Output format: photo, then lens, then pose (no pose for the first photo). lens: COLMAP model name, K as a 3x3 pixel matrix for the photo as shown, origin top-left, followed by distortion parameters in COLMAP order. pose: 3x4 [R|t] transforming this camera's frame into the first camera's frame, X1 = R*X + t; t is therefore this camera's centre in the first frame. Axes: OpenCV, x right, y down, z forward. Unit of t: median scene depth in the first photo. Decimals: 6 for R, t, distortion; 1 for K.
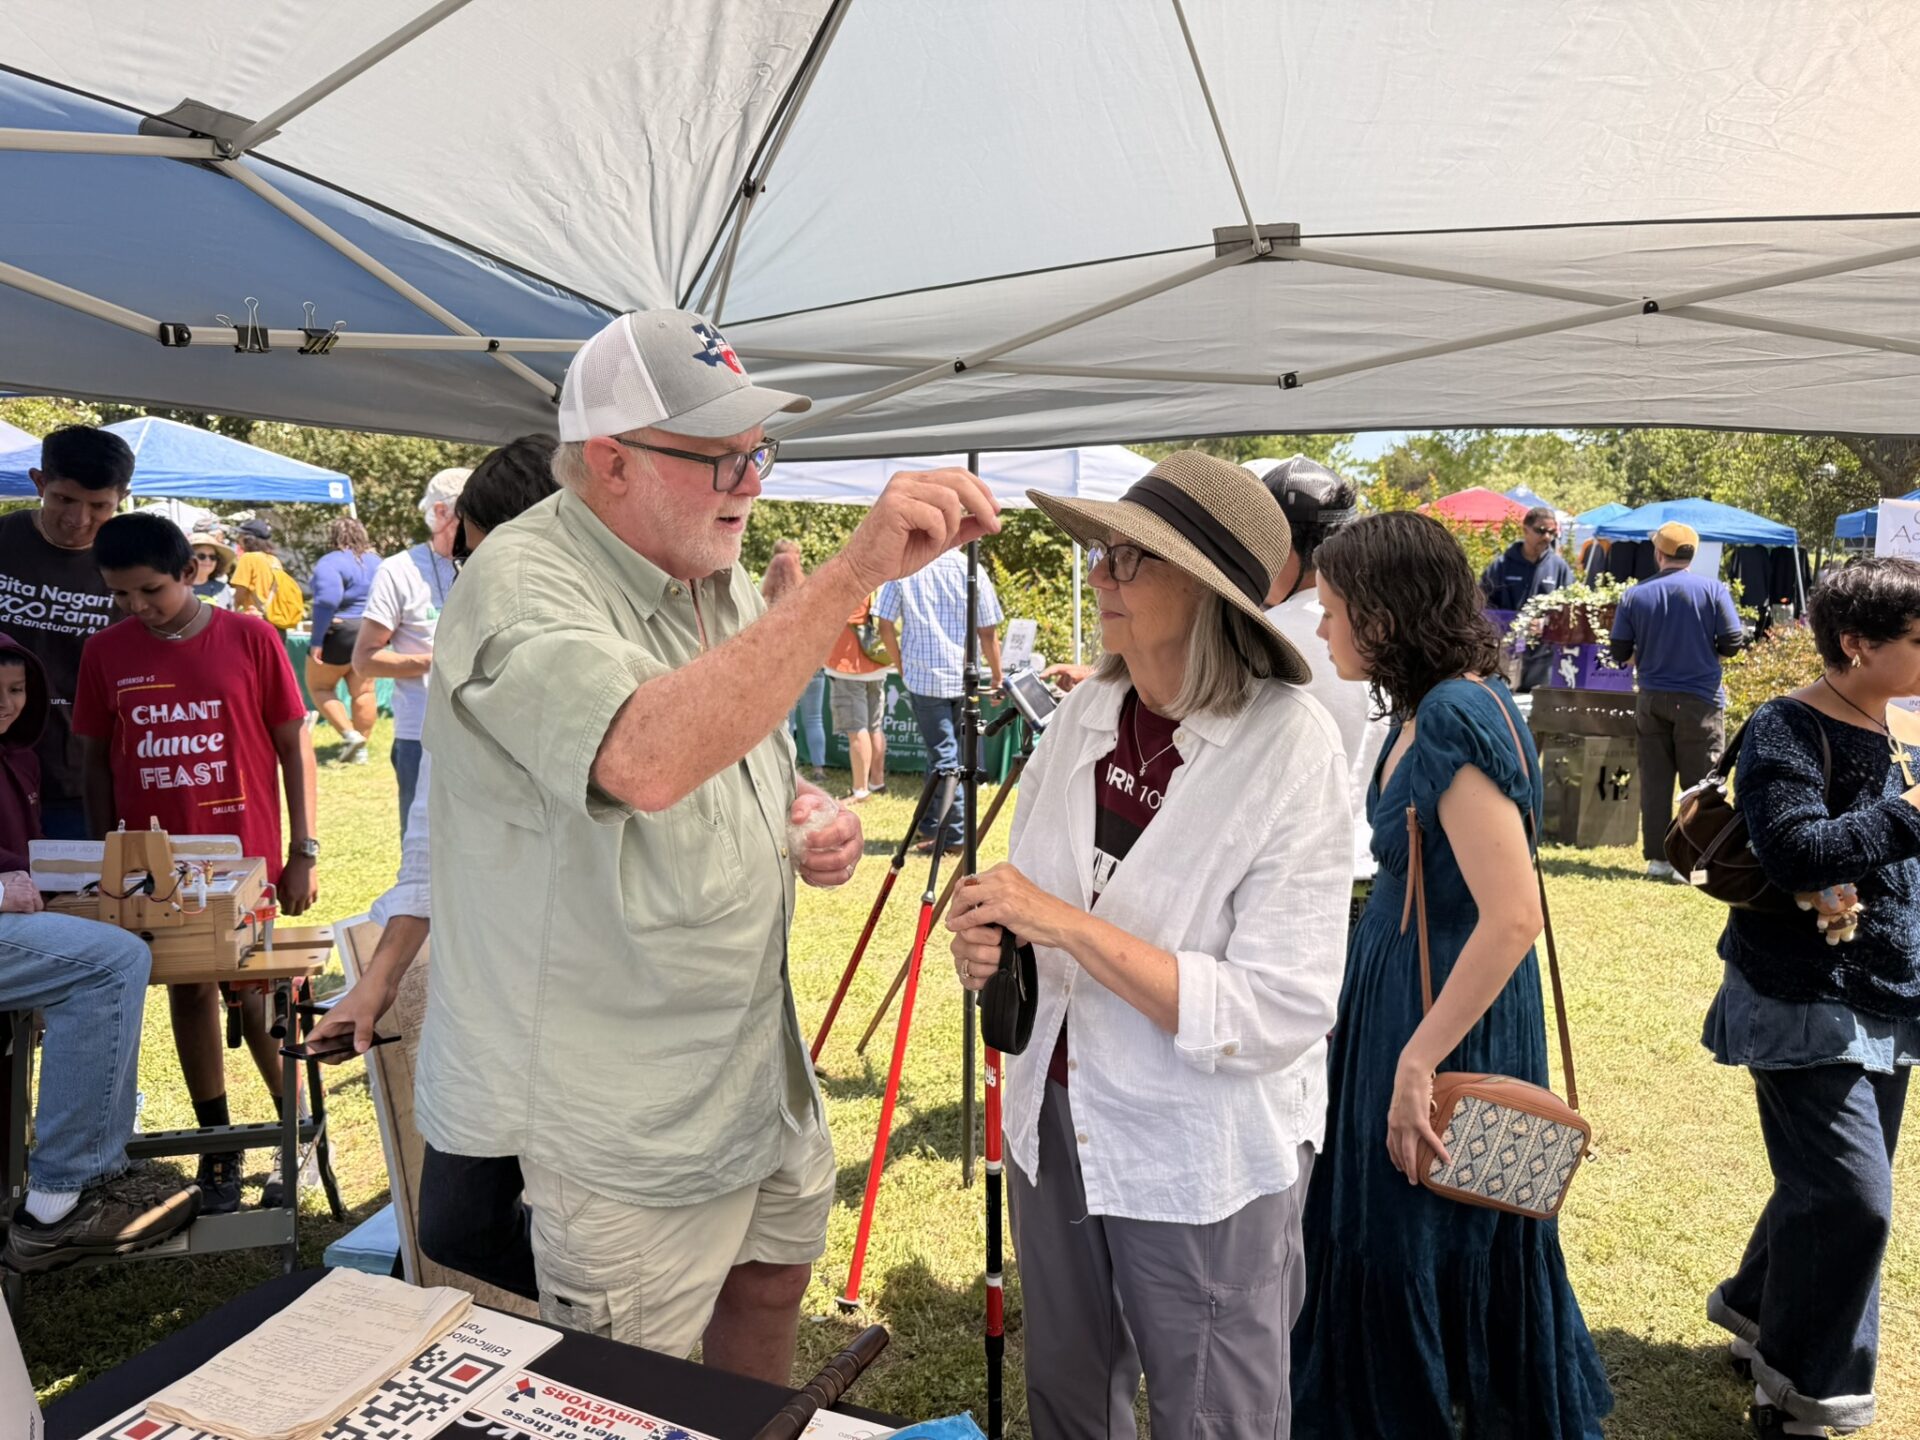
lens RADIAL K [[1344.7, 0, 959.9], [0, 1344.7, 724.6], [0, 0, 1]] dist [-0.000193, -0.003921]
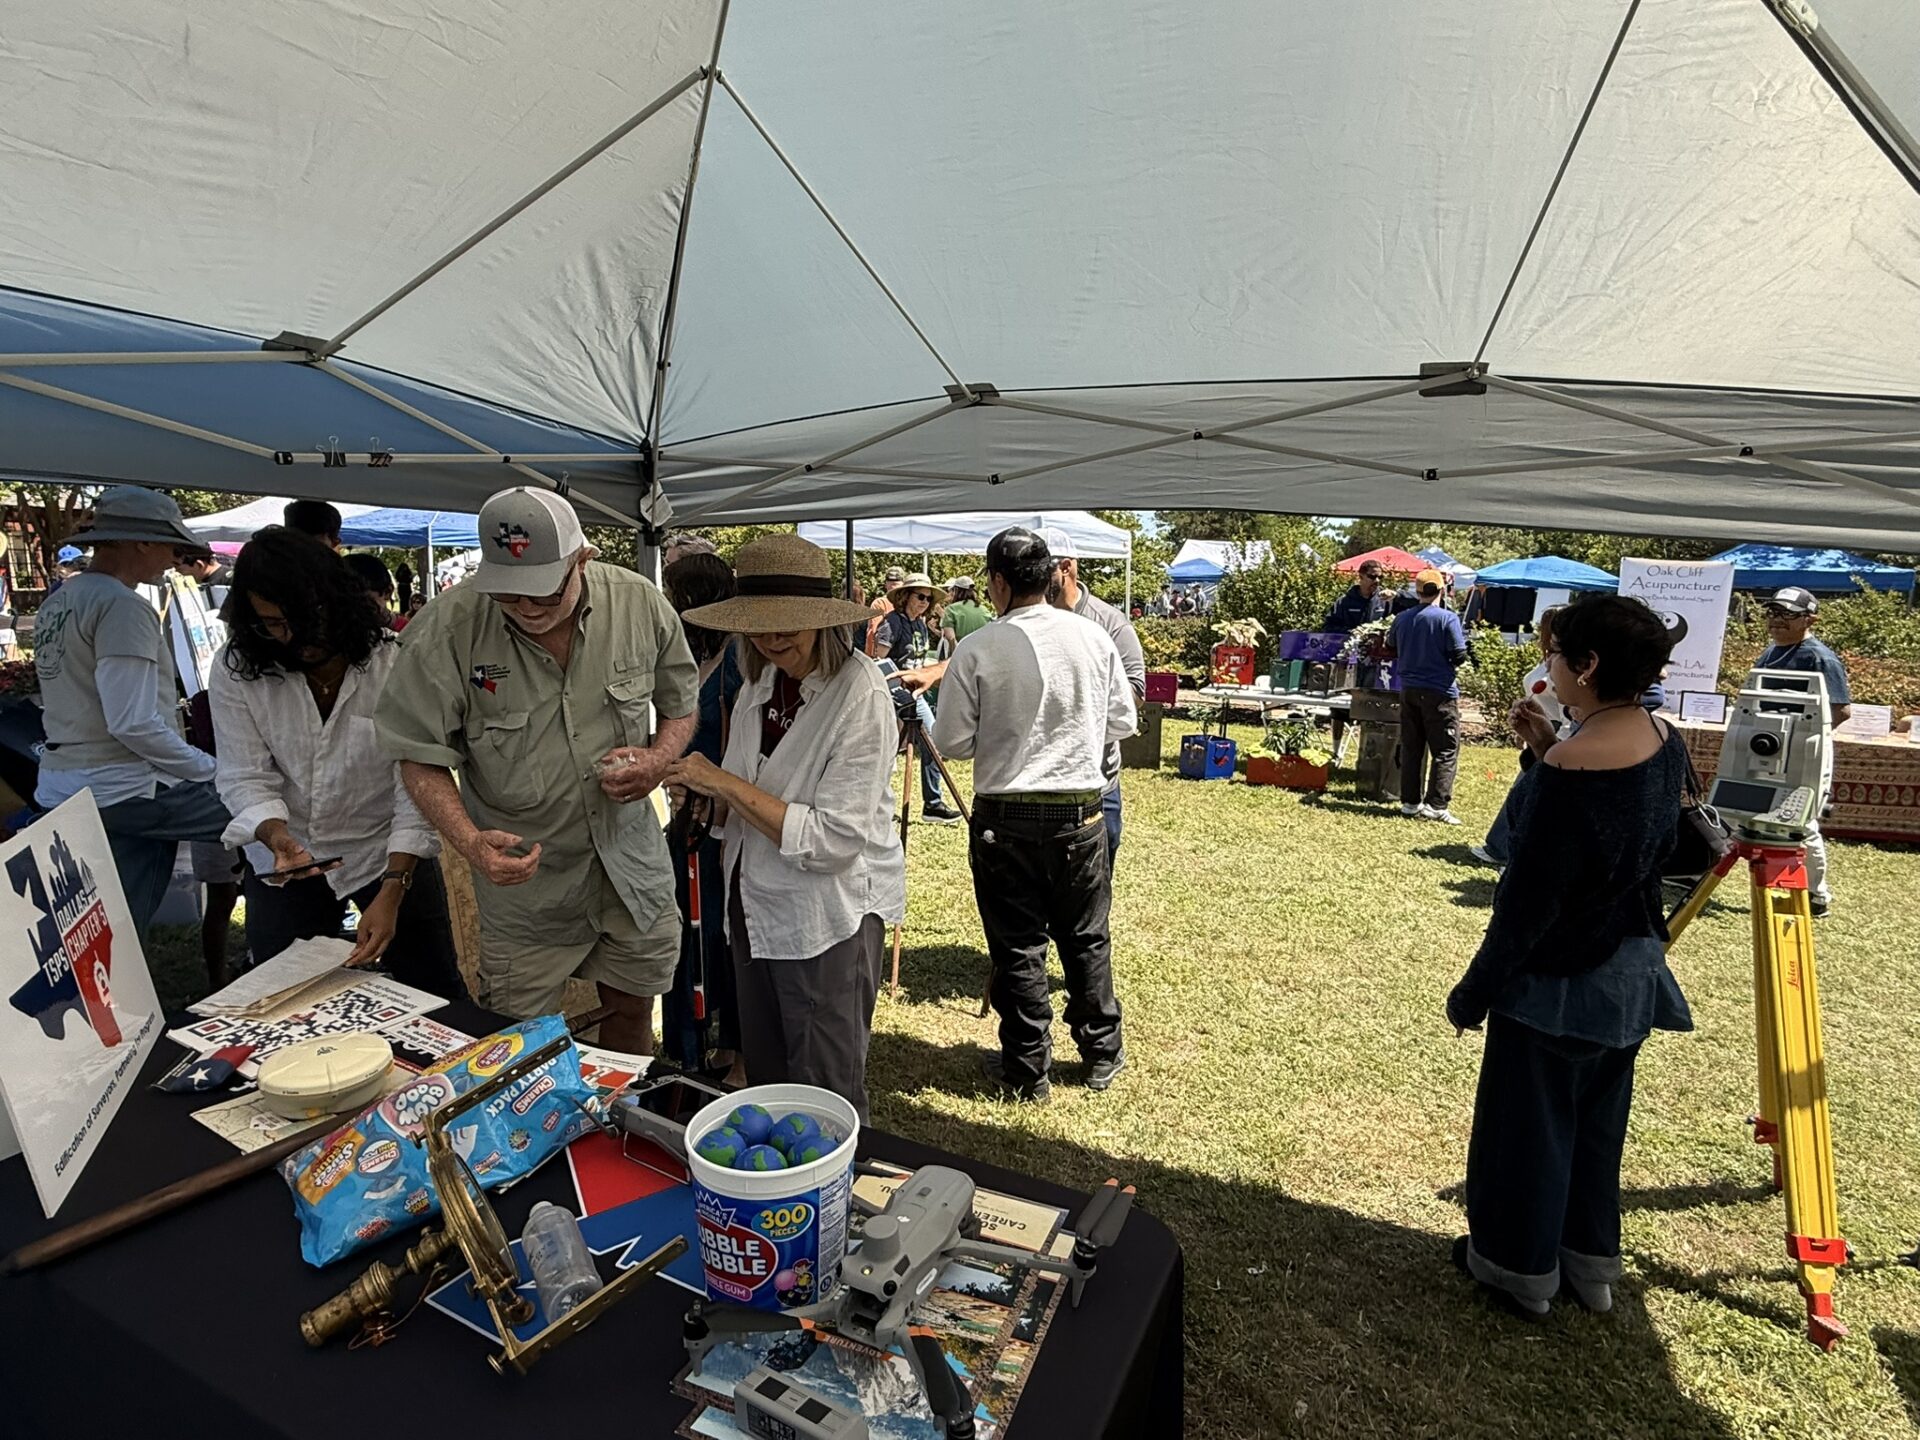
lens RADIAL K [[973.5, 0, 951.2], [0, 973.5, 726.7], [0, 0, 1]] dist [-0.015350, 0.003594]
pose [[0.996494, 0.023902, -0.080179, 0.328088], [-0.022806, 0.999634, 0.014553, 0.025296], [0.080498, -0.012673, 0.996674, -0.181112]]
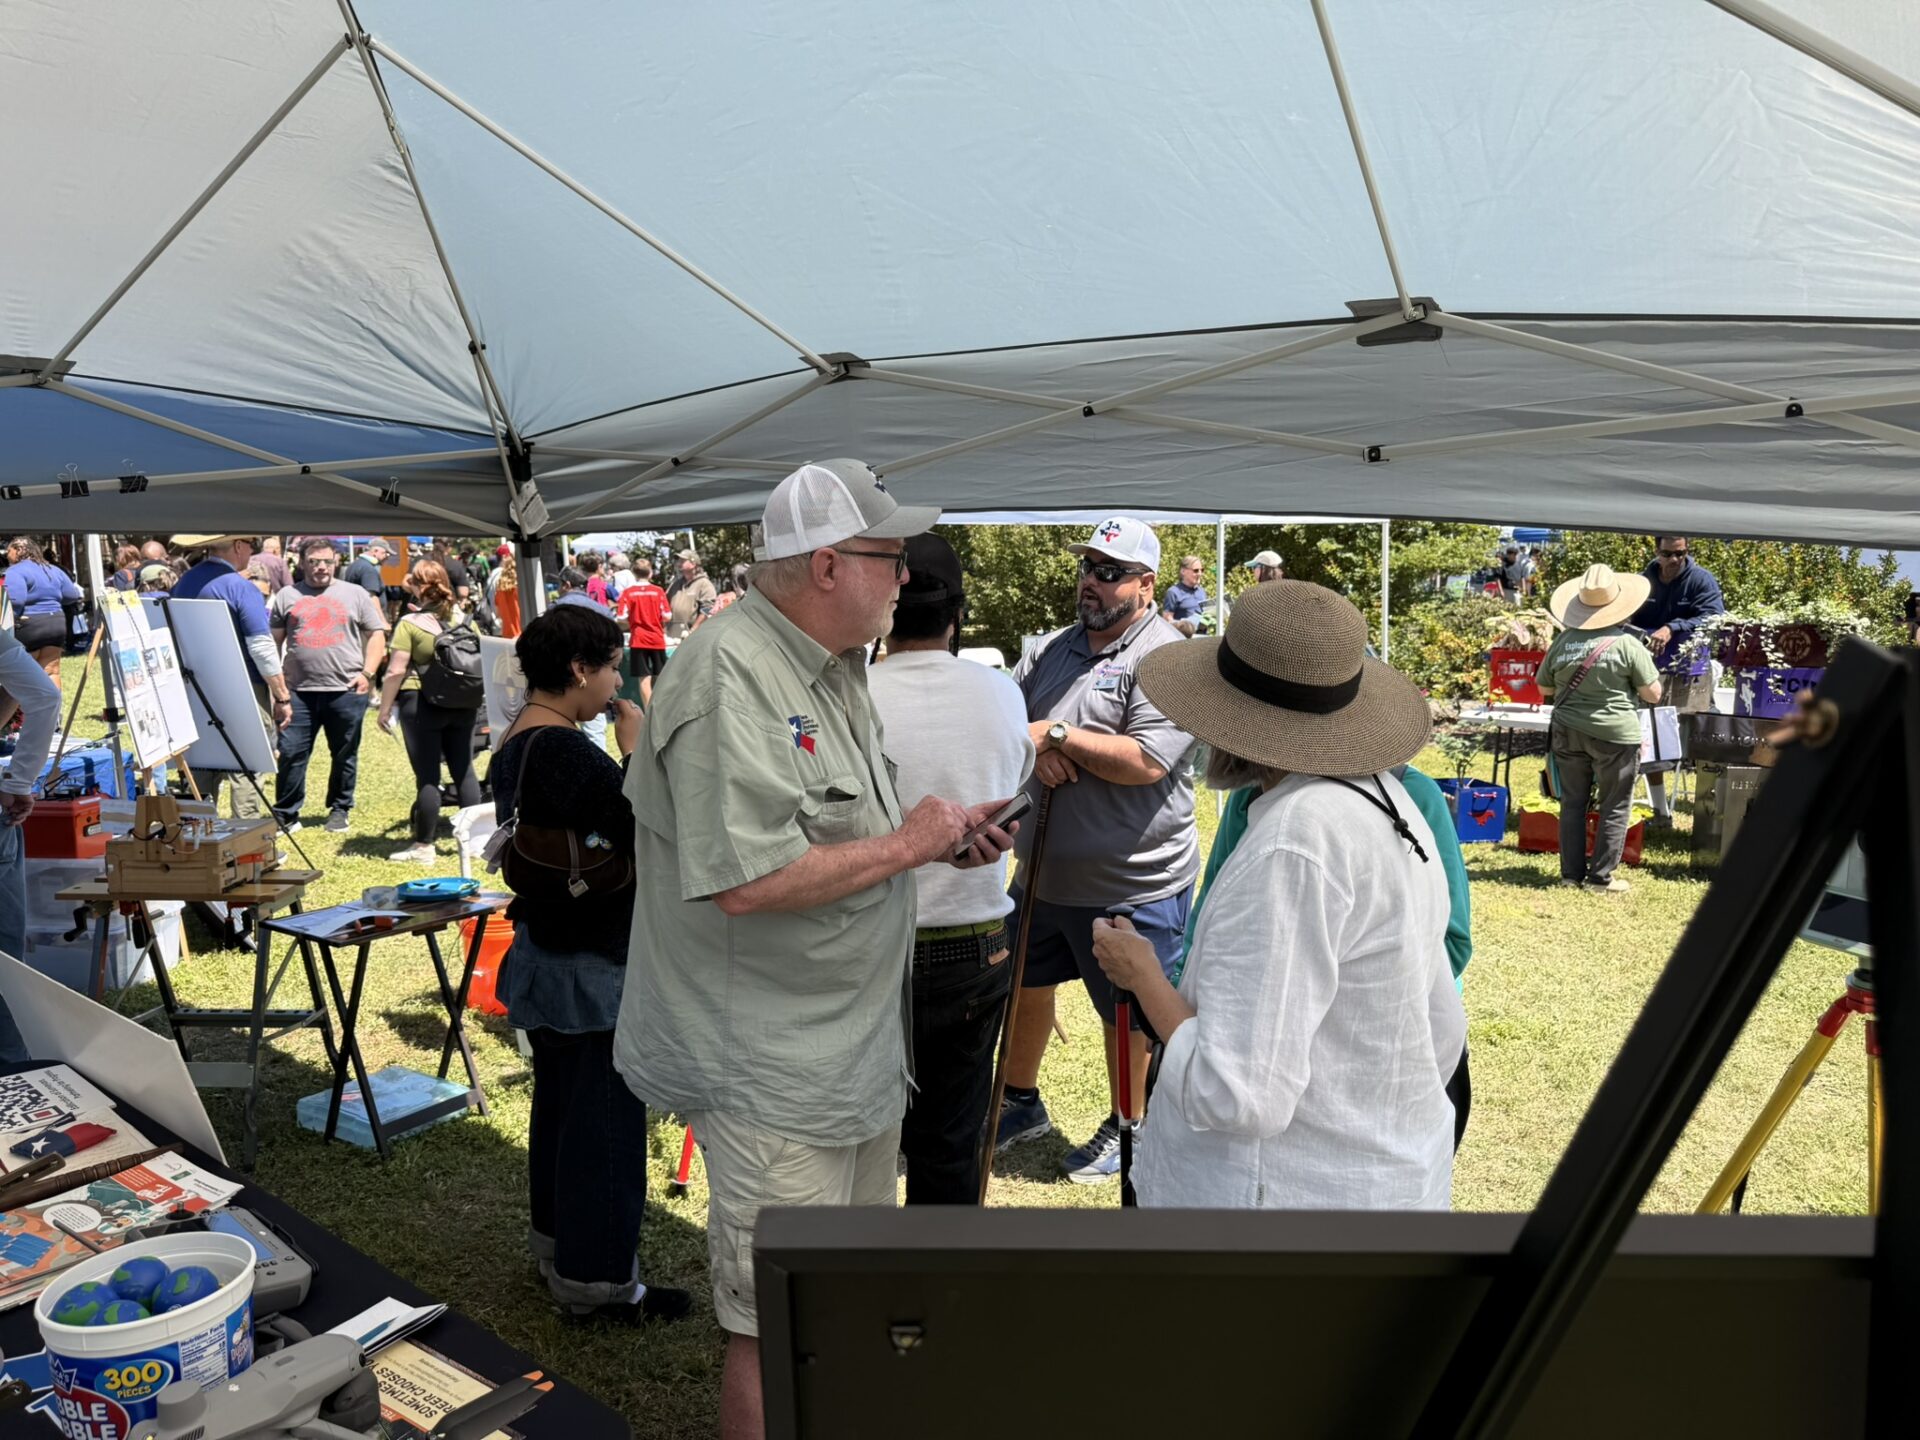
lens RADIAL K [[1344.7, 0, 968.0], [0, 1344.7, 705.7], [0, 0, 1]] dist [-0.000193, -0.003921]
pose [[0.960470, 0.018906, -0.277740, 0.763358], [-0.023955, 0.999604, -0.014796, -0.025698], [0.277350, 0.020864, 0.960542, -0.187602]]
